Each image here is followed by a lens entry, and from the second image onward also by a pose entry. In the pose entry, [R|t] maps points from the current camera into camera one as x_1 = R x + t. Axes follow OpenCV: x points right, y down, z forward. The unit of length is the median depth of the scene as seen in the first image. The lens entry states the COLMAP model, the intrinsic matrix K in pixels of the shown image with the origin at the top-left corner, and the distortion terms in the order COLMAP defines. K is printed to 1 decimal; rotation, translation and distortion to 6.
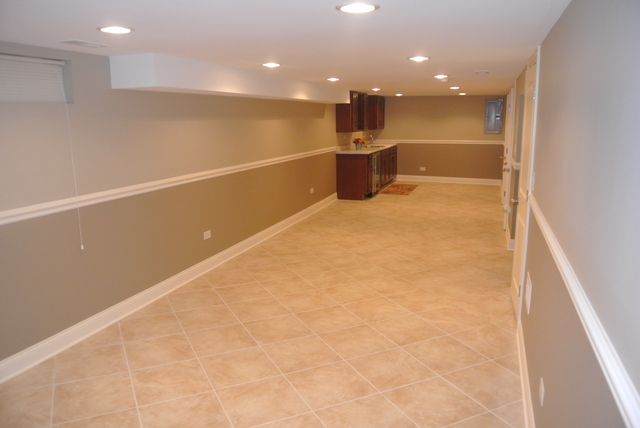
lens RADIAL K [[497.5, 0, 320.0], [0, 497.5, 214.0], [0, 0, 1]] dist [-0.089199, 0.038828]
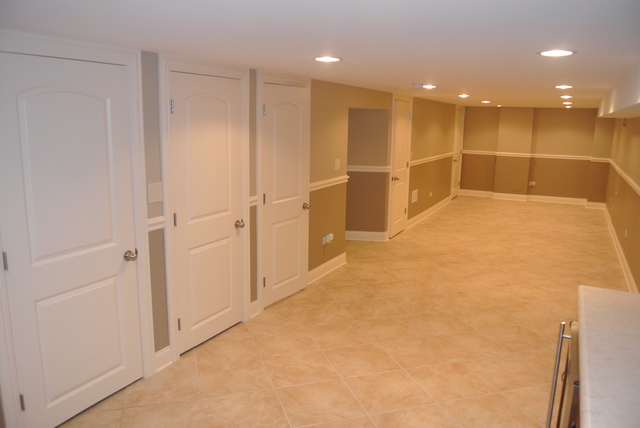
lens RADIAL K [[497.5, 0, 320.0], [0, 497.5, 214.0], [0, 0, 1]] dist [-0.089199, 0.038828]
pose [[-0.989635, -0.038081, 0.138462, 0.334053], [0.015780, 0.929519, 0.368436, -0.430771], [-0.142733, 0.366803, -0.919284, 2.101103]]
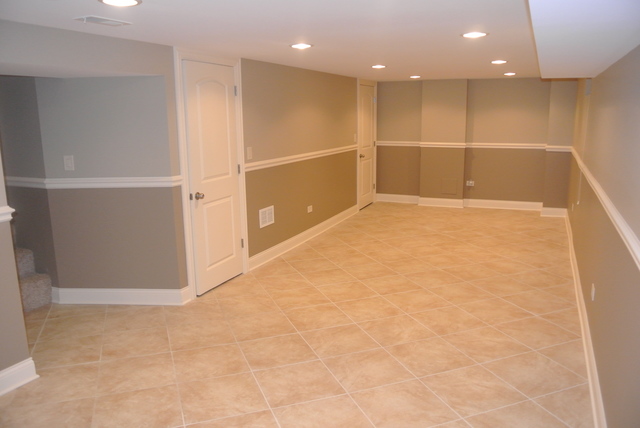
lens RADIAL K [[497.5, 0, 320.0], [0, 497.5, 214.0], [0, 0, 1]] dist [-0.089199, 0.038828]
pose [[-0.995296, -0.000868, 0.096873, 0.053877], [0.036130, 0.924490, 0.379490, -0.284760], [-0.089887, 0.381205, -0.920110, 1.513755]]
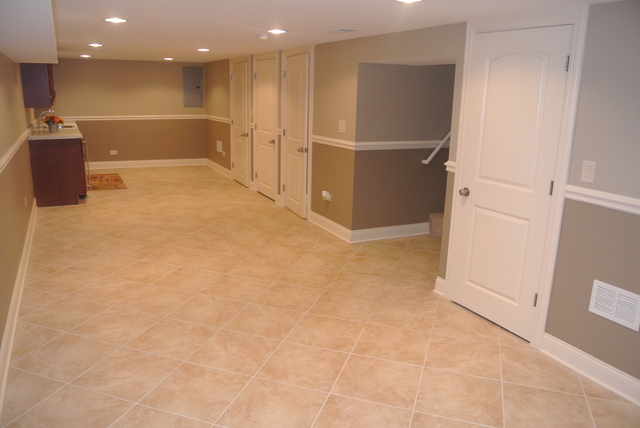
lens RADIAL K [[497.5, 0, 320.0], [0, 497.5, 214.0], [0, 0, 1]] dist [-0.089199, 0.038828]
pose [[0.690393, -0.149052, 0.707913, -0.297615], [0.108884, 0.988807, 0.102005, -0.081694], [-0.715194, 0.006657, 0.698895, 0.471155]]
